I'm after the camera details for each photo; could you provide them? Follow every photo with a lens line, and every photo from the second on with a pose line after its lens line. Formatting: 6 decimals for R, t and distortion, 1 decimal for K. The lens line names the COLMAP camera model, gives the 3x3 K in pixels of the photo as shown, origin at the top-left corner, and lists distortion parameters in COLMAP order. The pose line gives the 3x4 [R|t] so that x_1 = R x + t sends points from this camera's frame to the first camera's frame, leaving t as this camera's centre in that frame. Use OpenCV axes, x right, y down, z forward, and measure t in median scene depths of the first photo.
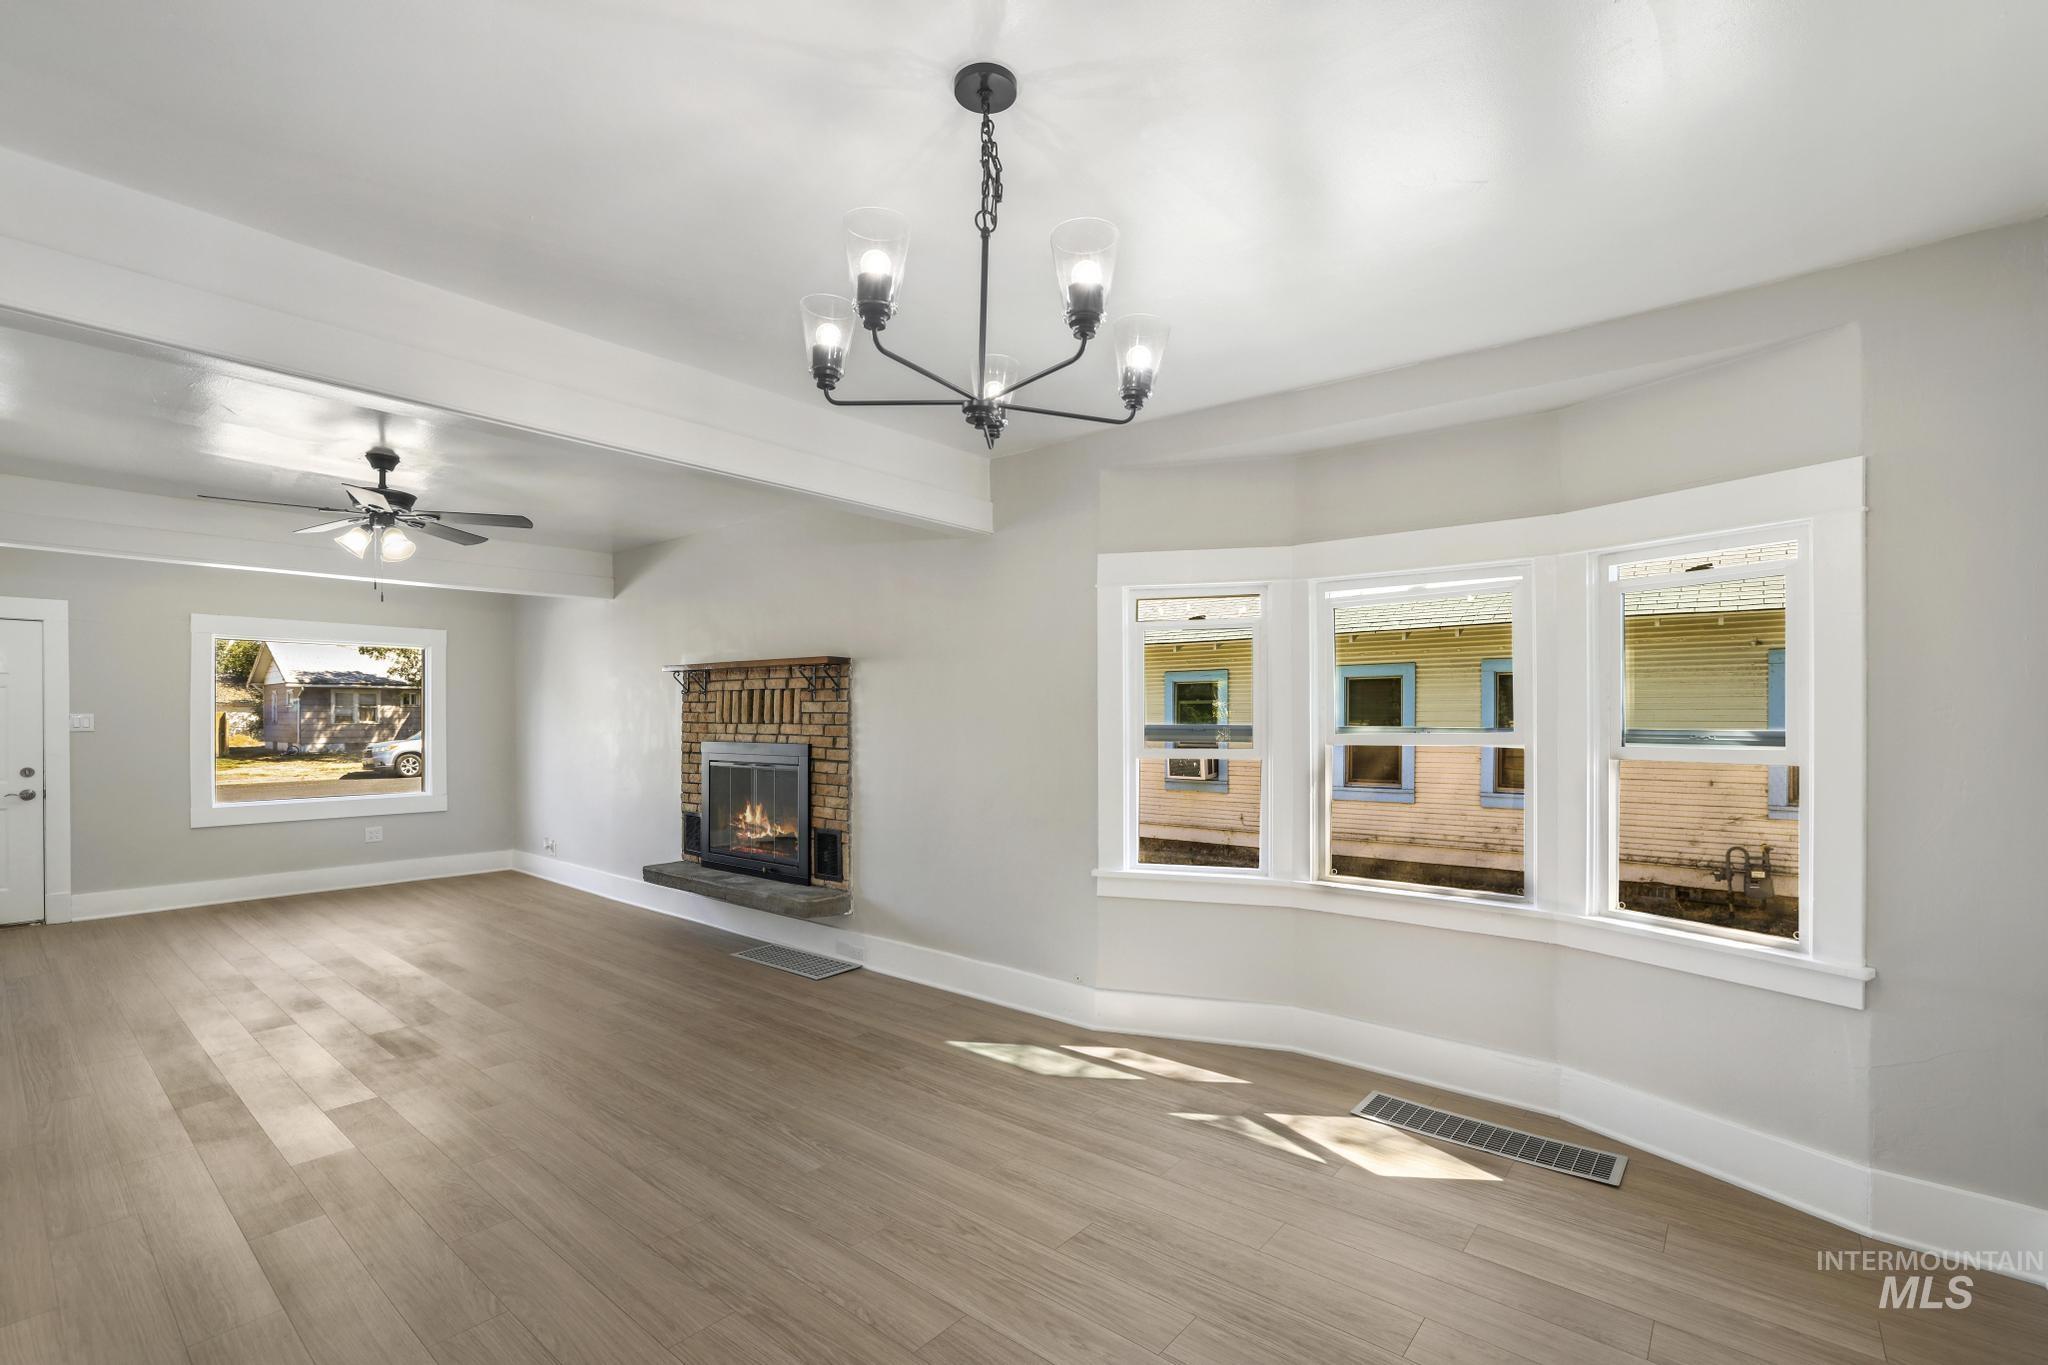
lens RADIAL K [[904.1, 0, 1017.2], [0, 904.1, 695.8], [0, 0, 1]] dist [-0.047496, 0.017218]
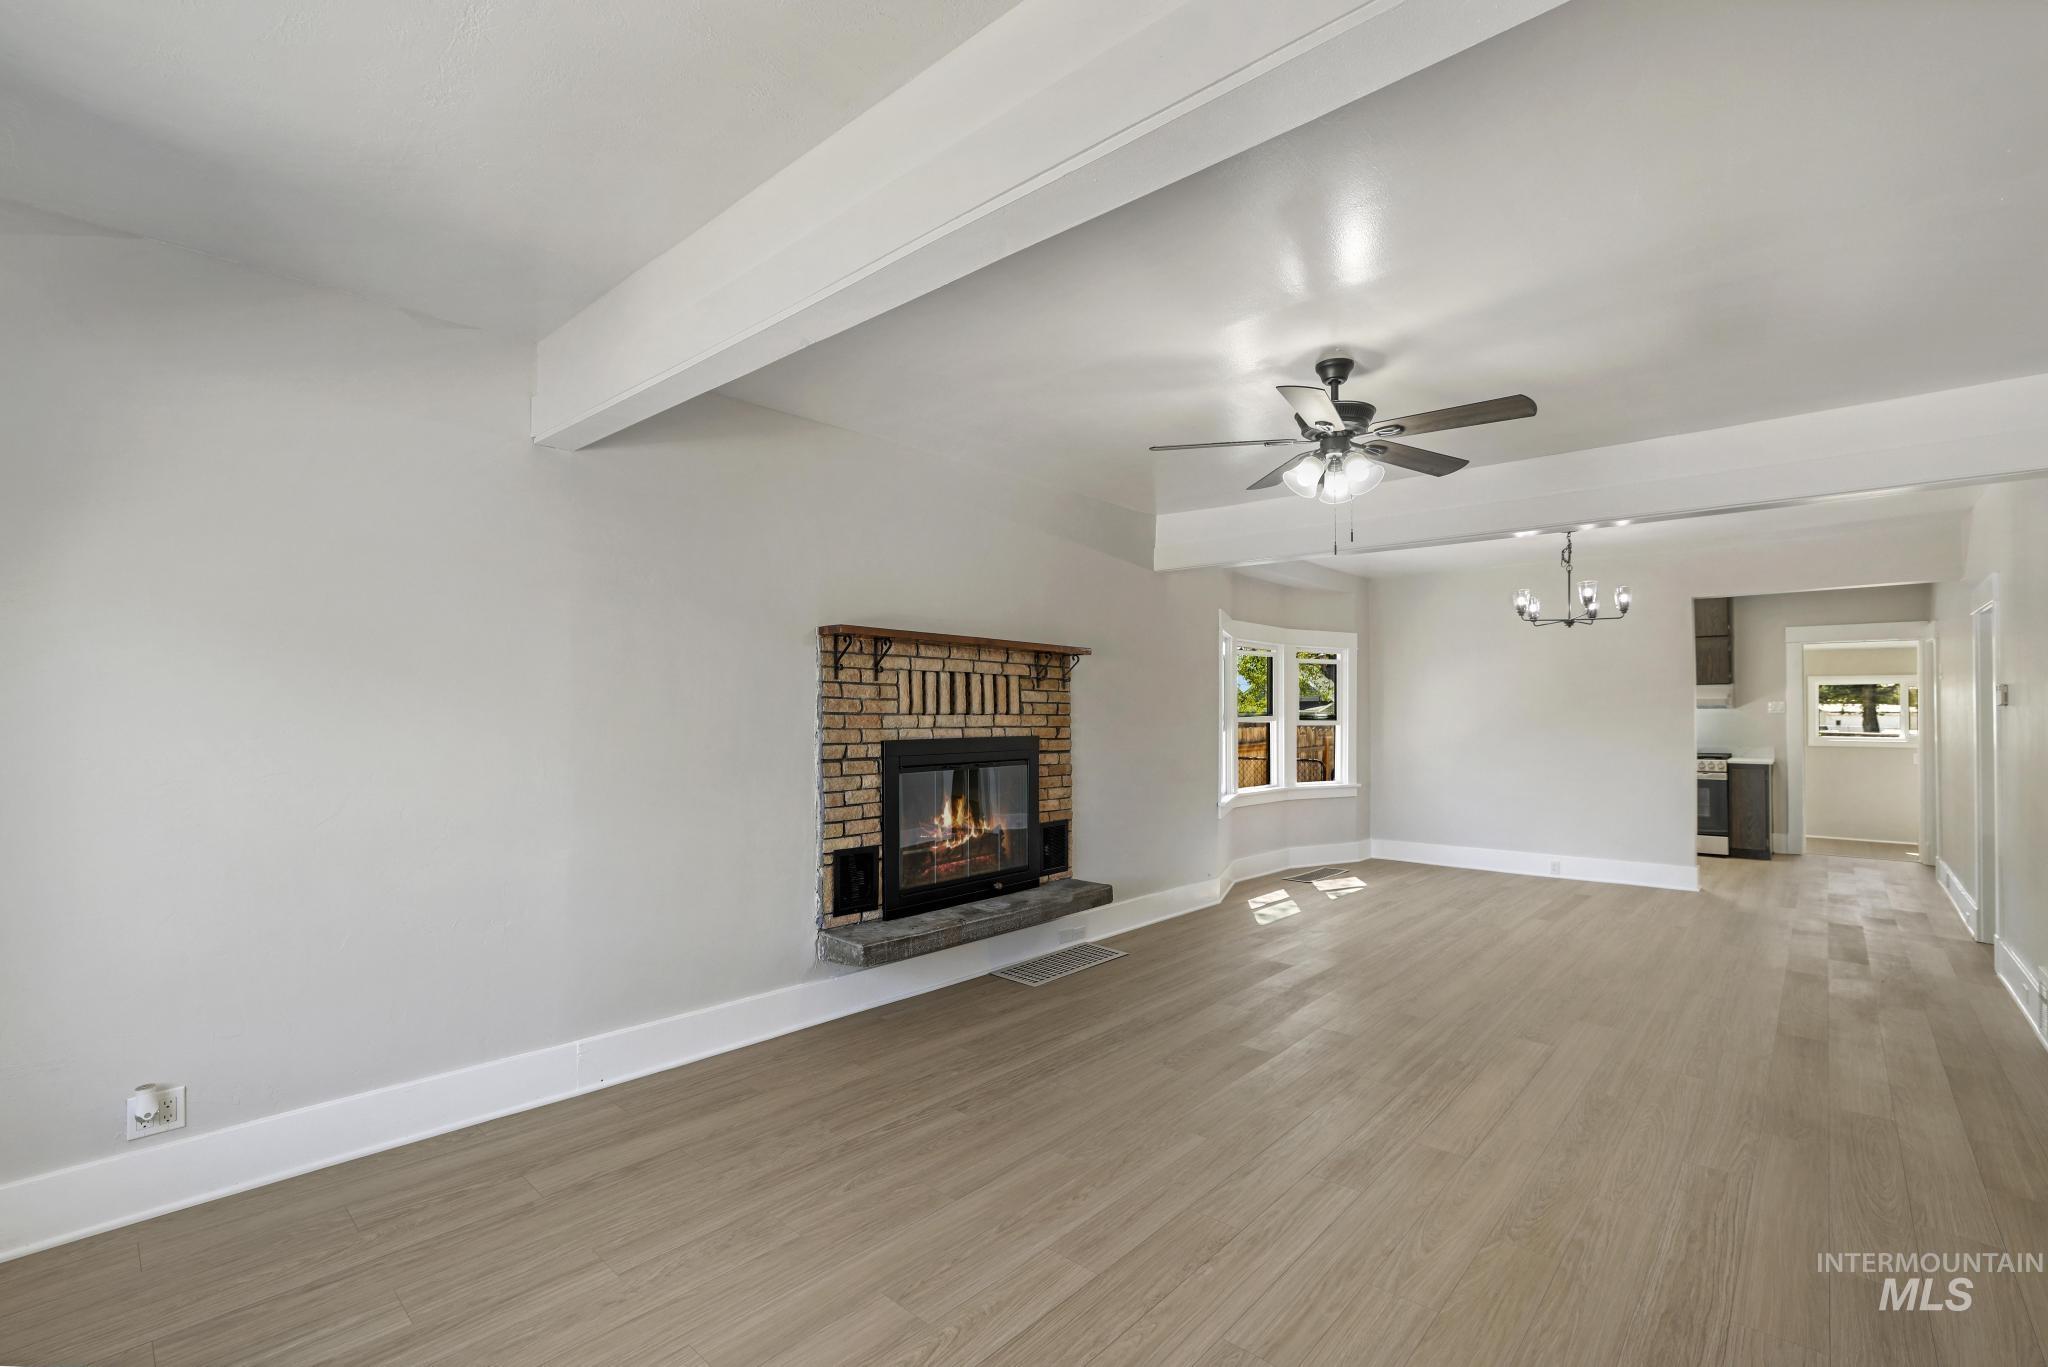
lens RADIAL K [[904.1, 0, 1017.2], [0, 904.1, 696.8], [0, 0, 1]] dist [-0.047496, 0.017218]
pose [[0.057335, 0.013011, 0.998270, -1.158932], [-0.029884, 0.999489, -0.011310, 0.023944], [-0.997908, -0.029184, 0.057694, 0.957036]]
